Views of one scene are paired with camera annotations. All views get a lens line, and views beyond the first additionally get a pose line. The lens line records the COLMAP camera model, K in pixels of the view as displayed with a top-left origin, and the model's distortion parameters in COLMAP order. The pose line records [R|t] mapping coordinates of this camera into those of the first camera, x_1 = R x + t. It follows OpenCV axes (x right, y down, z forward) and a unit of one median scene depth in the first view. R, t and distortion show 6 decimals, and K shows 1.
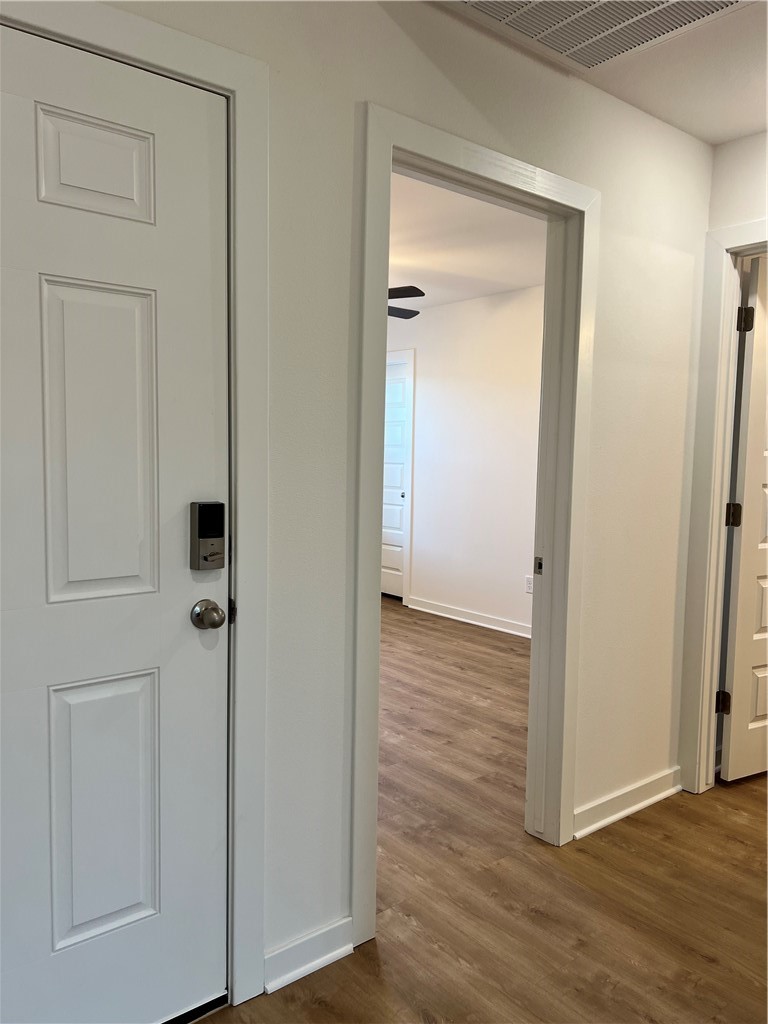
lens RADIAL K [[783.0, 0, 380.9], [0, 783.0, 514.9], [0, 0, 1]] dist [0.071232, -0.054402]
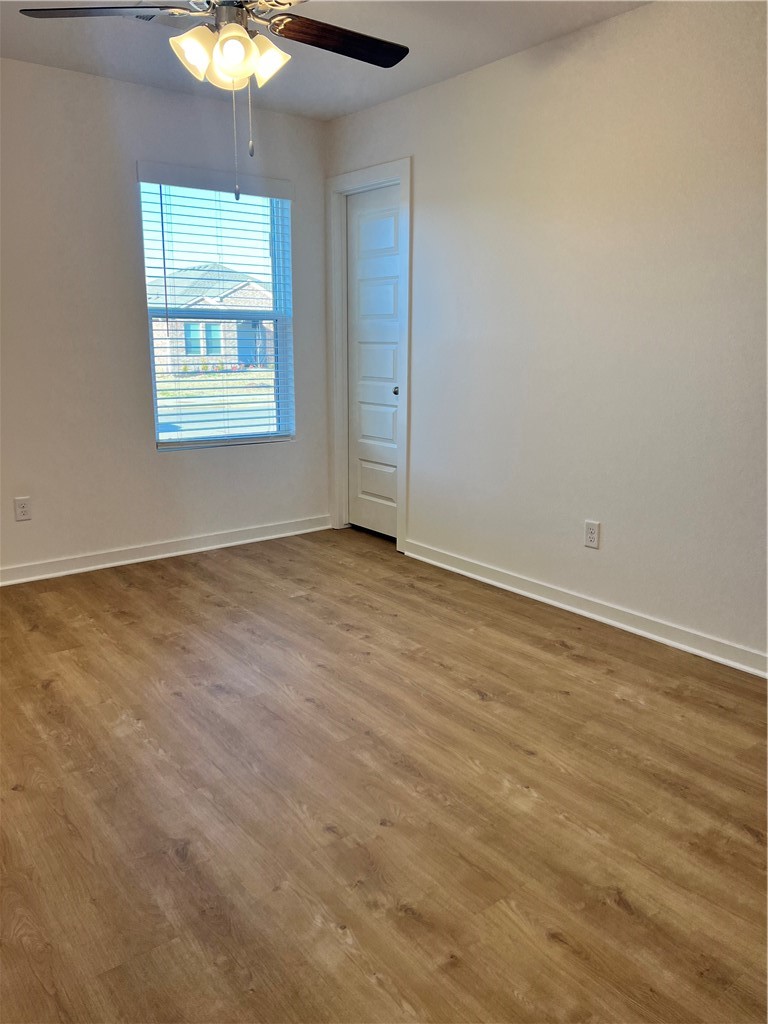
lens RADIAL K [[783.0, 0, 380.9], [0, 783.0, 514.9], [0, 0, 1]] dist [0.071232, -0.054402]
pose [[0.999628, -0.009194, -0.025670, 0.043725], [0.012654, 0.990344, 0.138053, -0.017196], [0.024153, -0.138327, 0.990092, 0.433354]]
